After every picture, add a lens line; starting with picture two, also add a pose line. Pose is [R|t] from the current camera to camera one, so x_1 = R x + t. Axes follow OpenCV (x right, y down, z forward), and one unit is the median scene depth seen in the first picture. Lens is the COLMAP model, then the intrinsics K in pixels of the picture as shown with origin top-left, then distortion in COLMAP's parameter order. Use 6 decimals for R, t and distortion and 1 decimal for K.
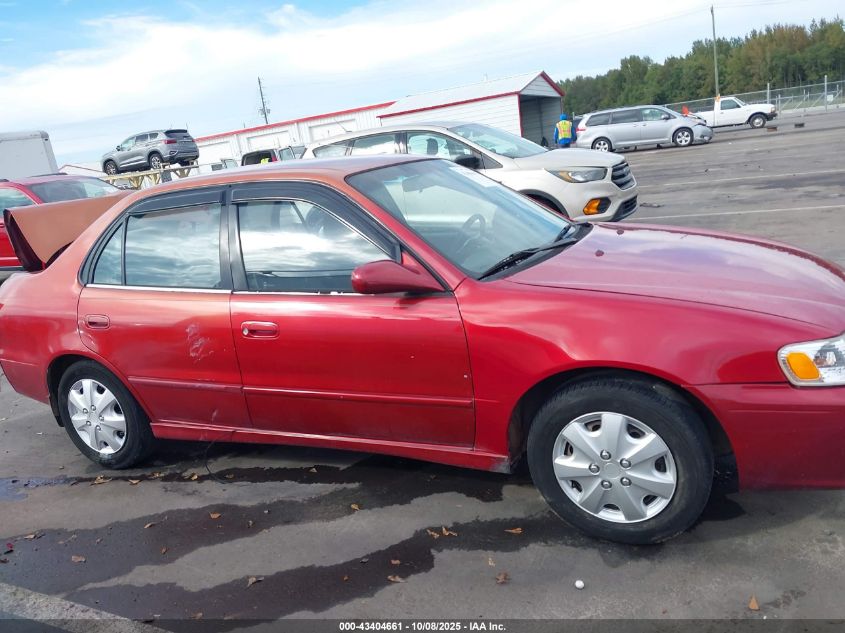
lens RADIAL K [[685.7, 0, 422.5], [0, 685.7, 316.5], [0, 0, 1]] dist [0.009620, -0.004103]
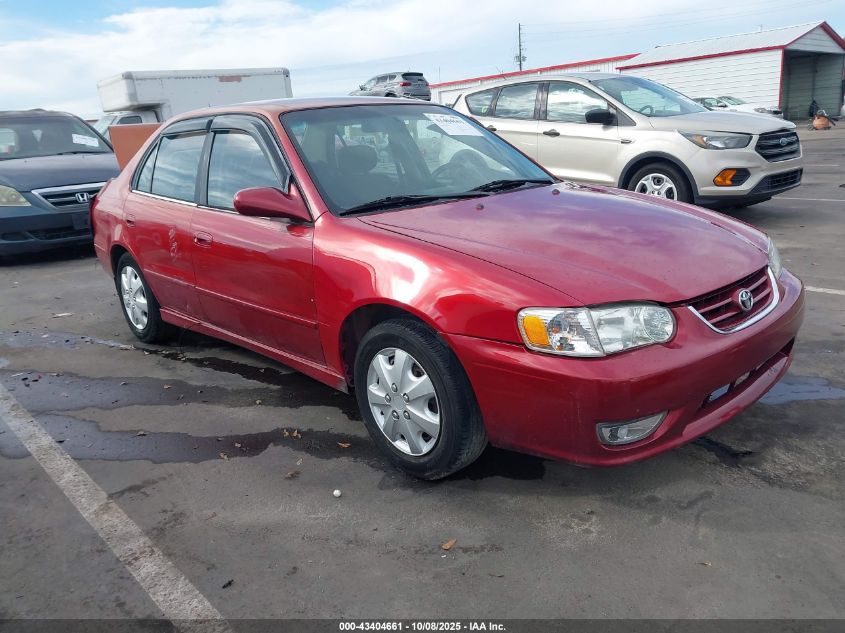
lens RADIAL K [[694.1, 0, 422.5], [0, 694.1, 316.5], [0, 0, 1]] dist [0.005894, 0.006811]
pose [[0.926234, 0.164723, -0.339052, 0.217456], [-0.142942, 0.985773, 0.088429, -0.003631], [0.348794, -0.033441, 0.936602, -0.000179]]
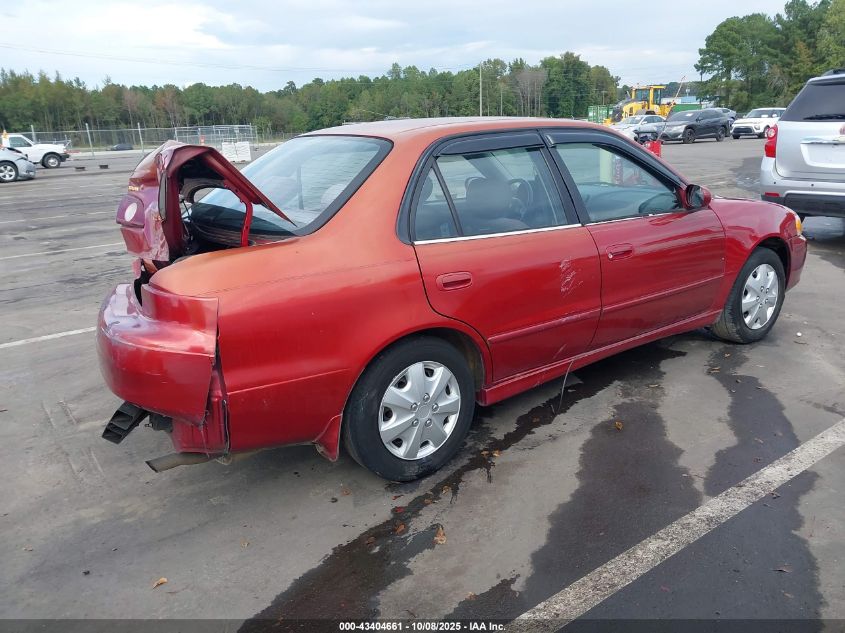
lens RADIAL K [[682.5, 0, 422.5], [0, 682.5, 316.5], [0, 0, 1]] dist [0.029745, 0.000926]
pose [[0.466407, -0.139398, 0.873517, -0.571279], [0.205406, 0.977580, 0.046330, 0.001661], [-0.860391, 0.157817, 0.484583, 0.297792]]
